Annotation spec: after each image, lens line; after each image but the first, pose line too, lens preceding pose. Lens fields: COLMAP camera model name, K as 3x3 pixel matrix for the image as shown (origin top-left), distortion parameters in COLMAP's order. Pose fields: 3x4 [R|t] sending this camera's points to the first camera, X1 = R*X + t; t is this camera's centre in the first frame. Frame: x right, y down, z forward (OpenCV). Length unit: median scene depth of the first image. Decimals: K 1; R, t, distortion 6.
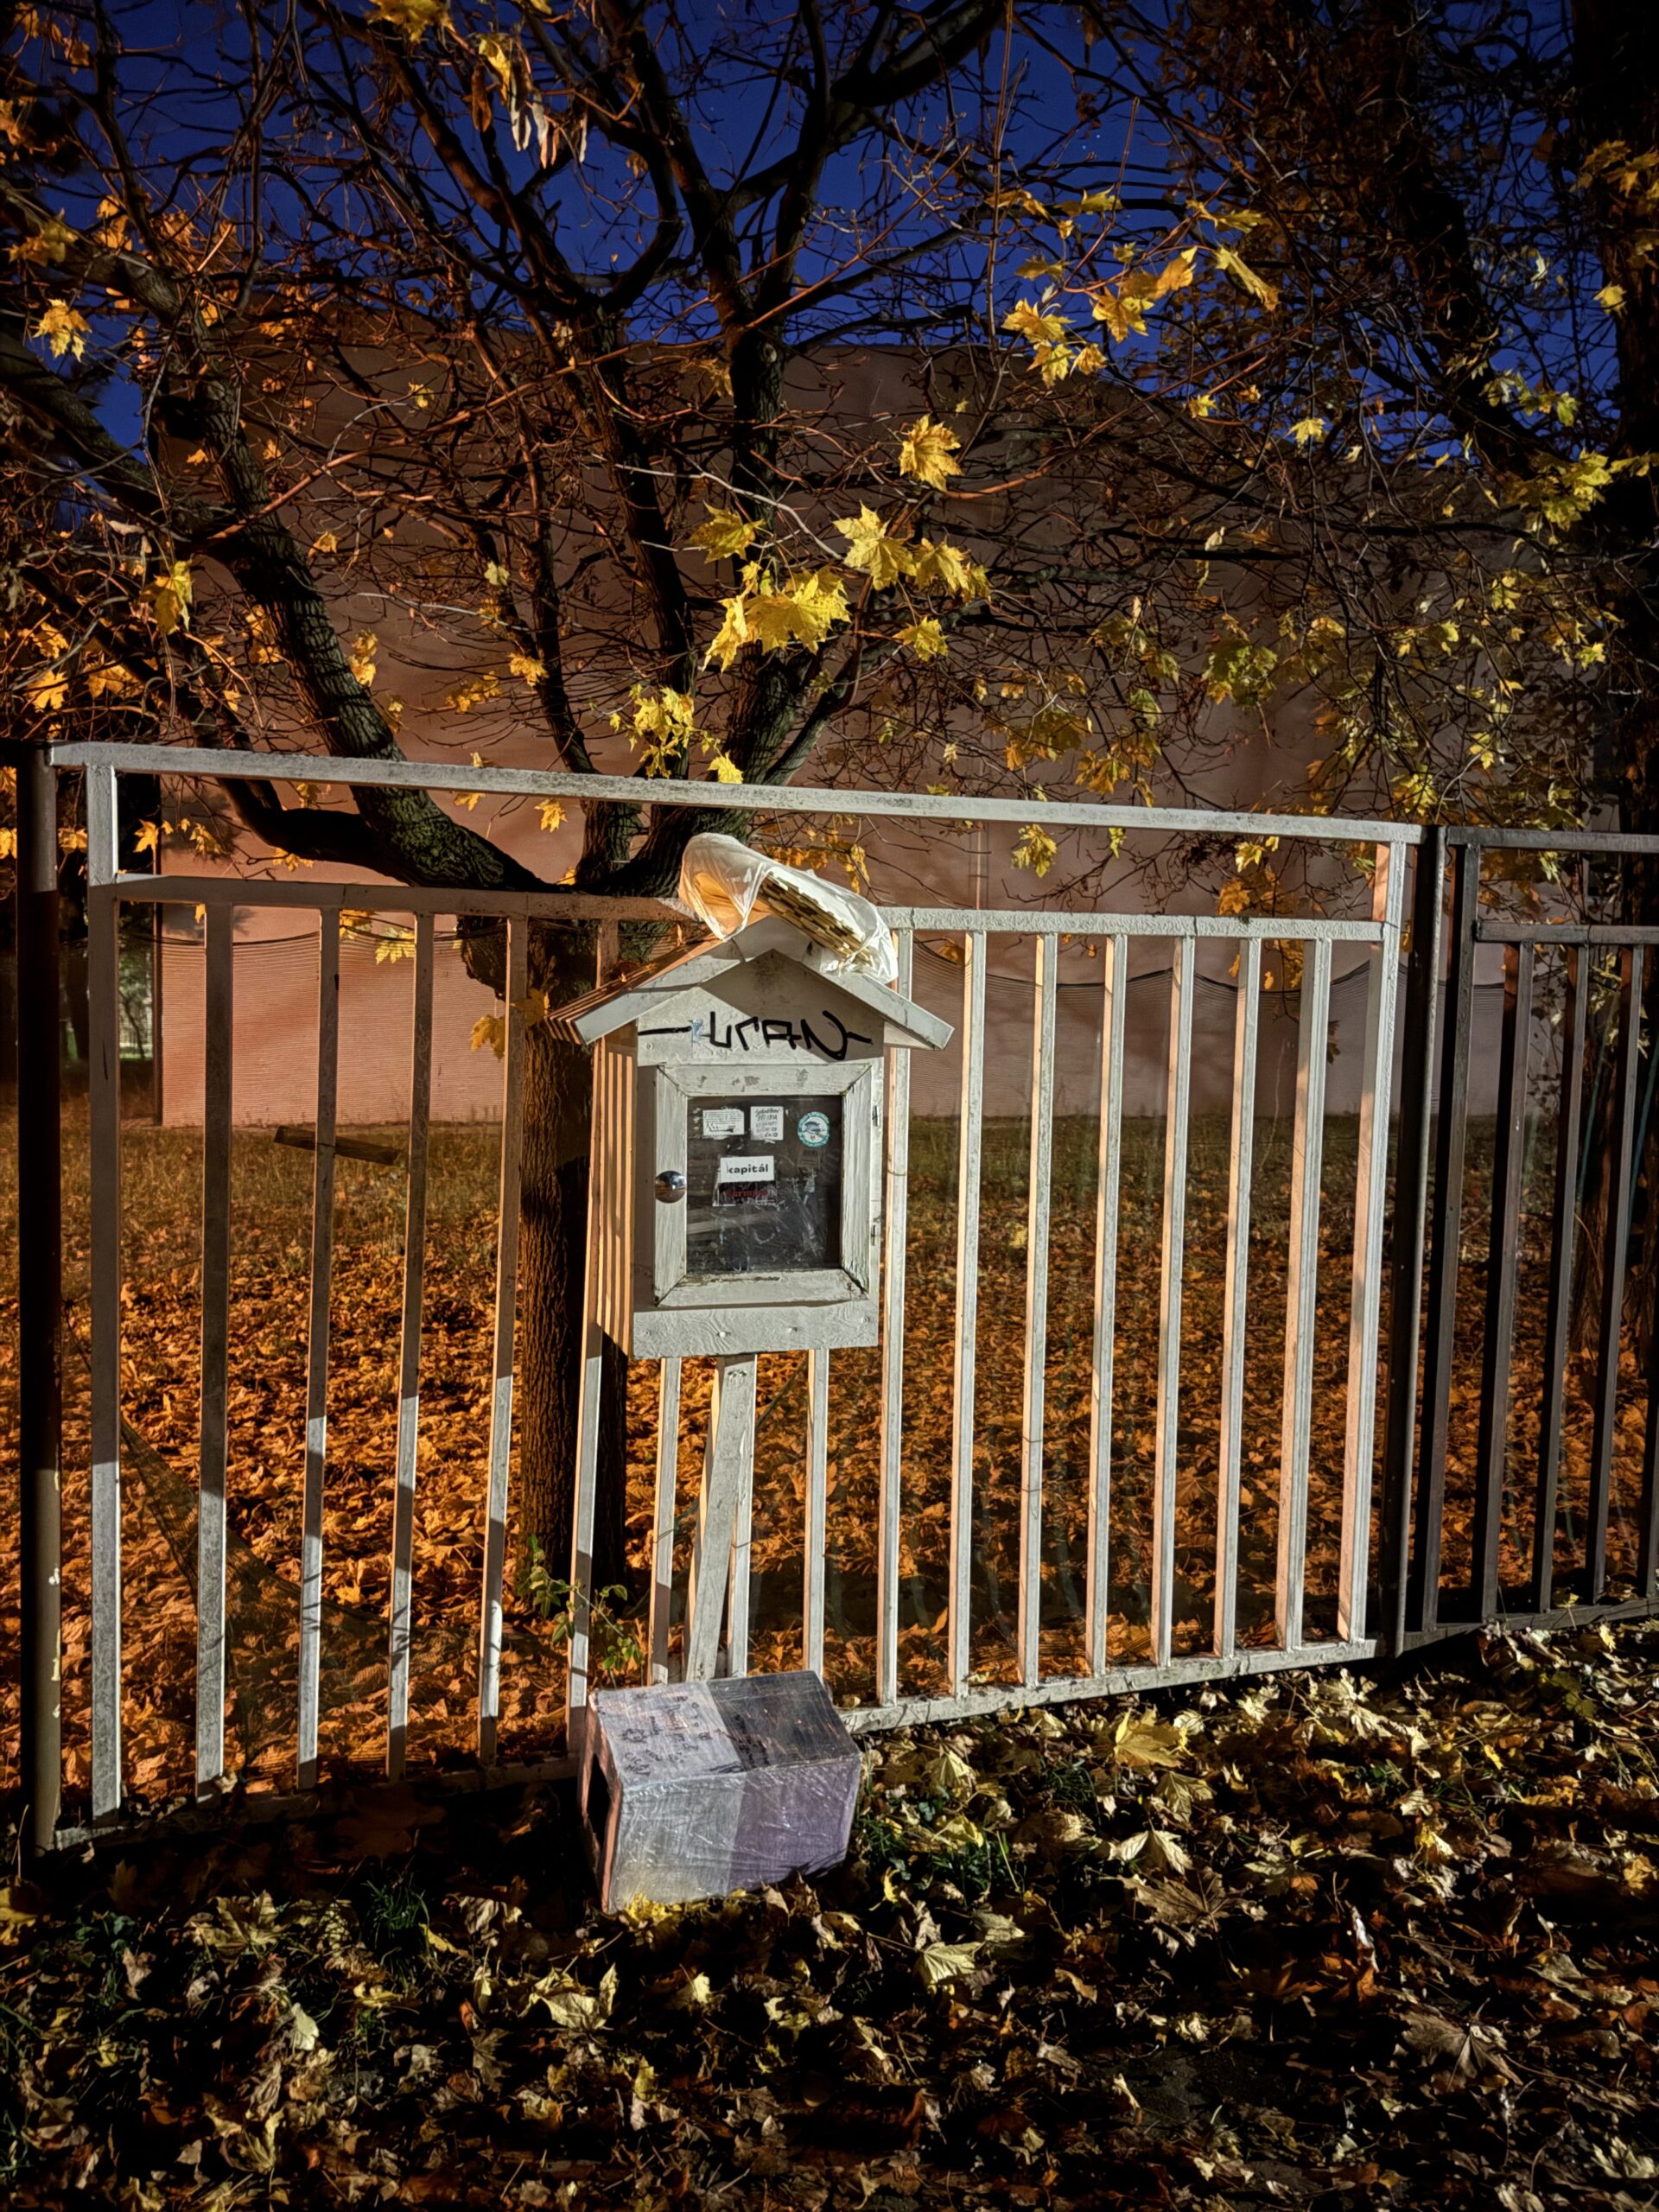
lens RADIAL K [[1581.3, 0, 829.5], [0, 1581.3, 1106.0], [0, 0, 1]] dist [-0.000920, -0.000527]
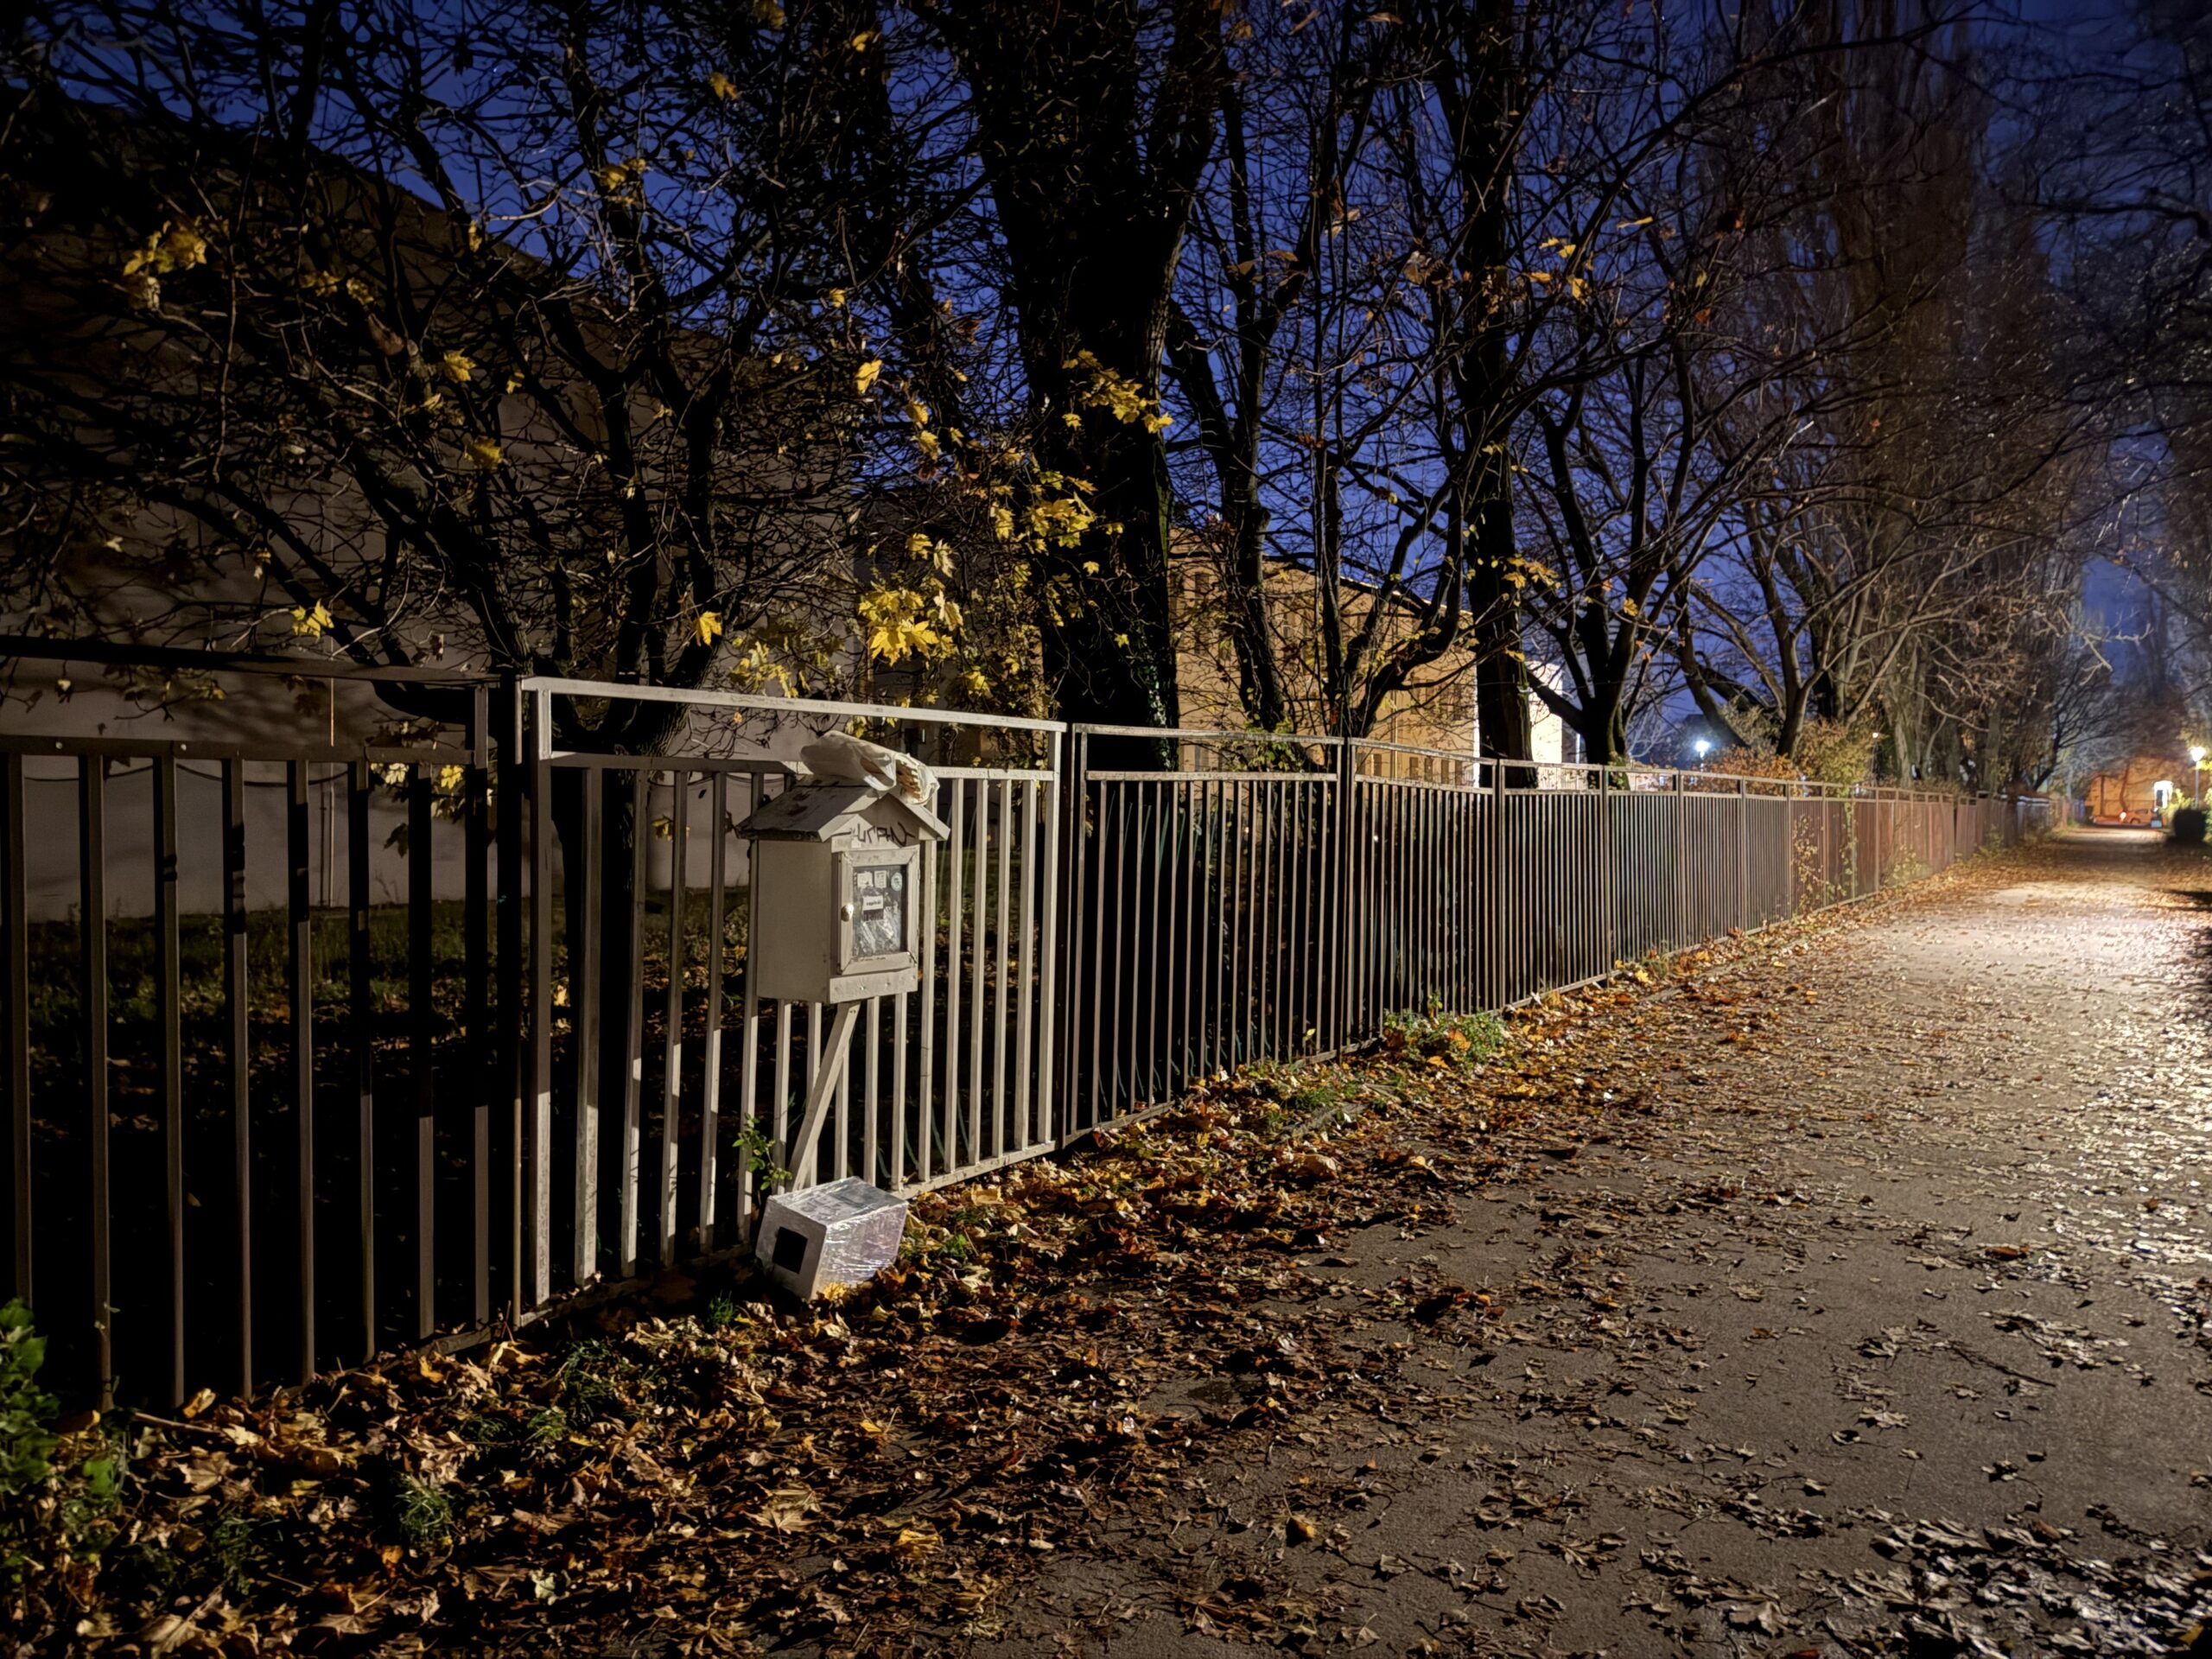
lens RADIAL K [[1581.3, 0, 1105.5], [0, 1581.3, 836.8], [0, 0, 1]] dist [-0.000920, -0.000527]
pose [[0.779491, -0.022888, 0.625995, -0.873182], [0.043983, 0.998866, -0.018247, 0.005212], [-0.624867, 0.041756, 0.779613, -0.606149]]
